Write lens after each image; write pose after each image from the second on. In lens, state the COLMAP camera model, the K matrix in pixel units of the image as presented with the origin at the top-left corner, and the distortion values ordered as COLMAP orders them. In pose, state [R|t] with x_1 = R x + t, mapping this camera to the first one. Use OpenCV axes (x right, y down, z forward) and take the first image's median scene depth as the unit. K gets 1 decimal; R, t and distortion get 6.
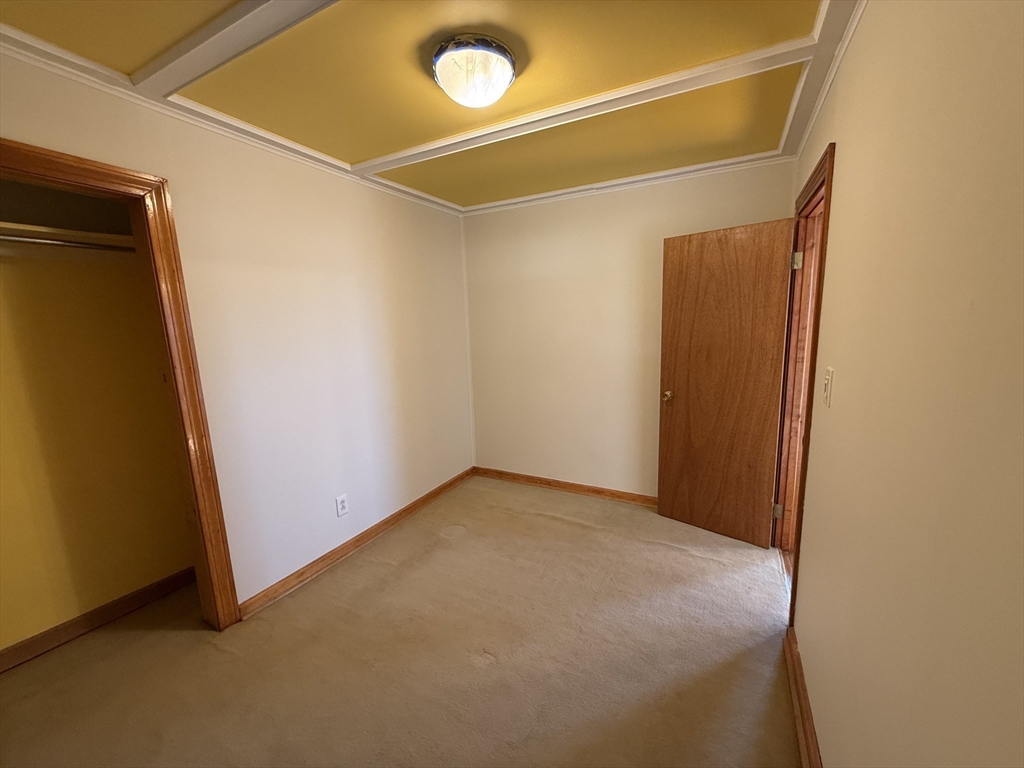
lens RADIAL K [[408.7, 0, 511.9], [0, 408.7, 386.0], [0, 0, 1]] dist [-0.000728, -0.000335]
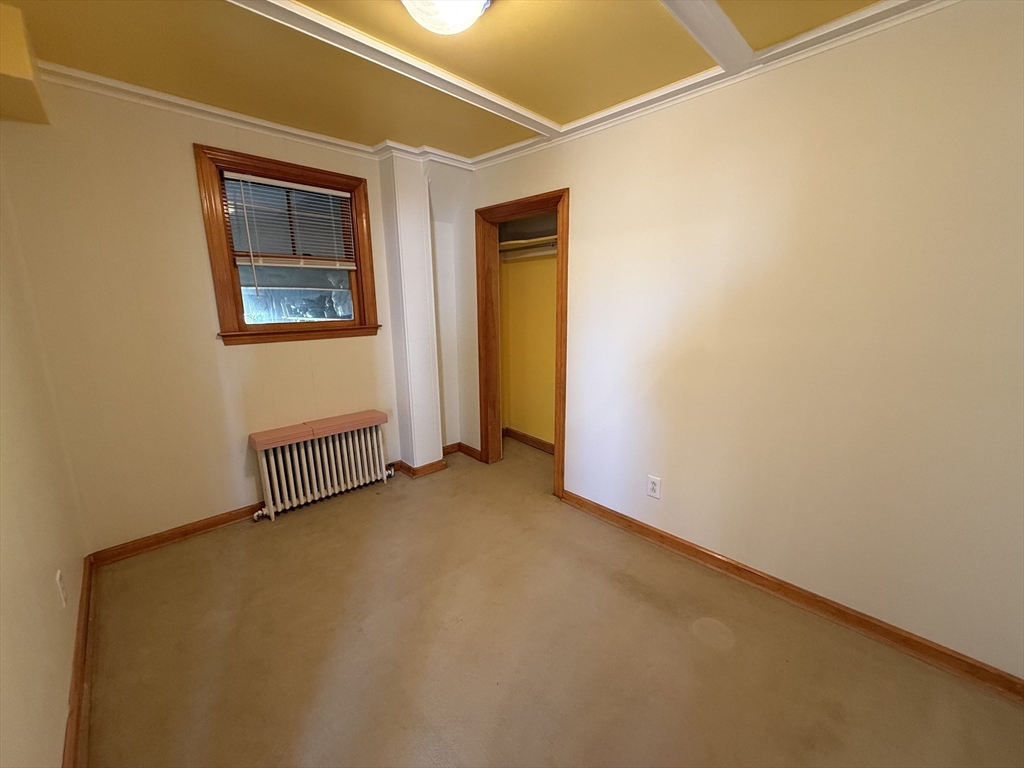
lens RADIAL K [[408.7, 0, 512.7], [0, 408.7, 387.3], [0, 0, 1]] dist [-0.000728, -0.000335]
pose [[-0.314219, 0.243282, -0.917649, 0.483208], [-0.133720, 0.945629, 0.296488, -0.154649], [0.939886, 0.215870, -0.264603, 0.891584]]
